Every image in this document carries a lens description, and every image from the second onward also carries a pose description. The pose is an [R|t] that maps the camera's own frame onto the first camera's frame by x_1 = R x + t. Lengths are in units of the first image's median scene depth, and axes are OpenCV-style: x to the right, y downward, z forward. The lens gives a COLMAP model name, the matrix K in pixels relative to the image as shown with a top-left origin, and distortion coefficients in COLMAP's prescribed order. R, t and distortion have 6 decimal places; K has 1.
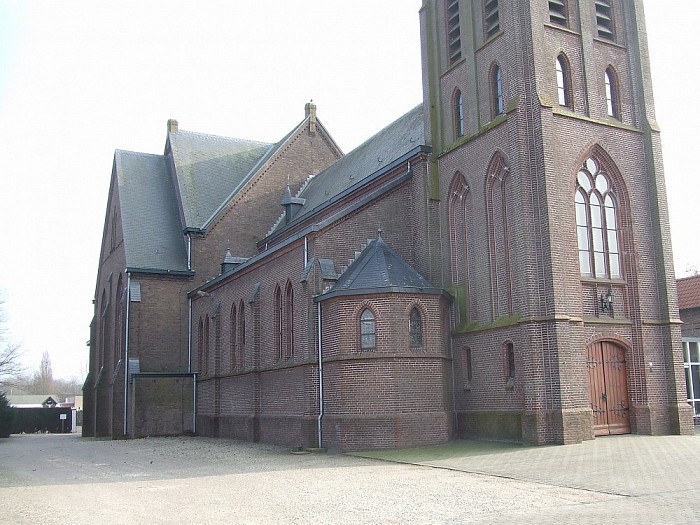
lens RADIAL K [[738.5, 0, 349.8], [0, 738.5, 278.4], [0, 0, 1]] dist [-0.069114, 0.011810]
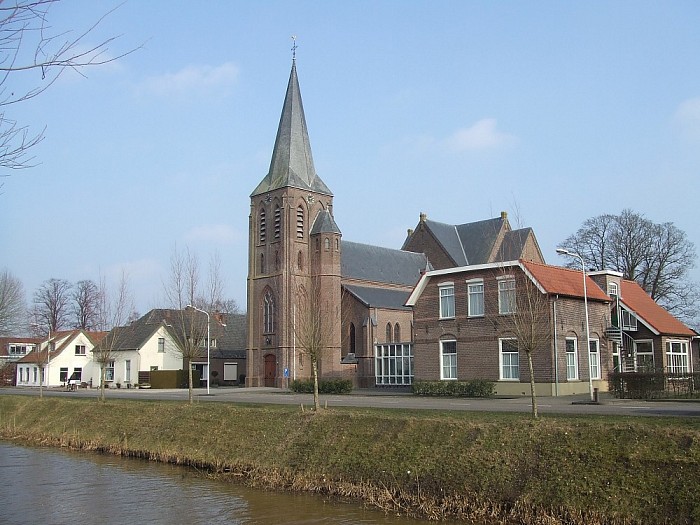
lens RADIAL K [[738.5, 0, 349.8], [0, 738.5, 278.4], [0, 0, 1]] dist [-0.069114, 0.011810]
pose [[0.314461, -0.106633, -0.943262, 3.075303], [0.159383, 0.985495, -0.058272, 0.009401], [0.935795, -0.132016, 0.326895, 0.361564]]
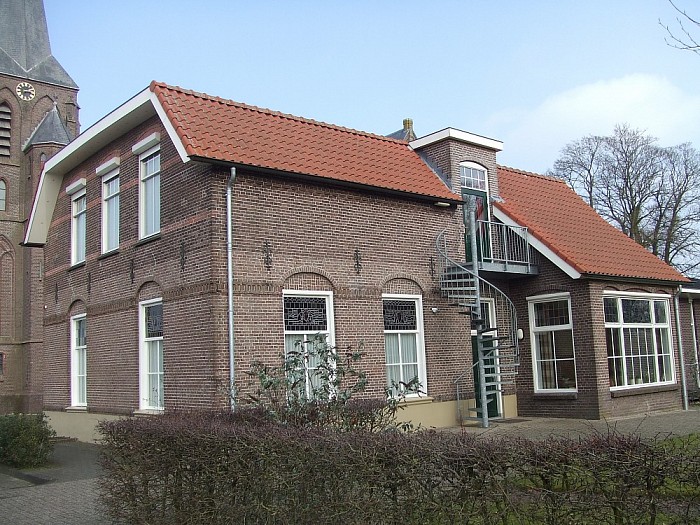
lens RADIAL K [[738.5, 0, 349.8], [0, 738.5, 278.4], [0, 0, 1]] dist [-0.069114, 0.011810]
pose [[0.250919, -0.110860, -0.961639, 2.111795], [0.200867, 0.977761, -0.060307, 0.182277], [0.946938, -0.178029, 0.267607, 1.368331]]
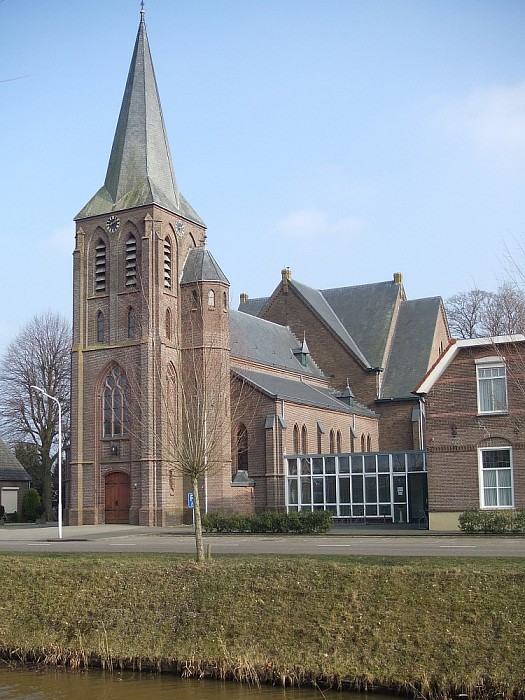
lens RADIAL K [[945.0, 0, 261.9], [0, 945.0, 390.8], [0, 0, 1]] dist [-0.111340, 0.020293]
pose [[0.577430, -0.085668, -0.811934, 2.337682], [0.142364, 0.989809, -0.003189, -0.051482], [0.803933, -0.113749, 0.583741, -0.042778]]
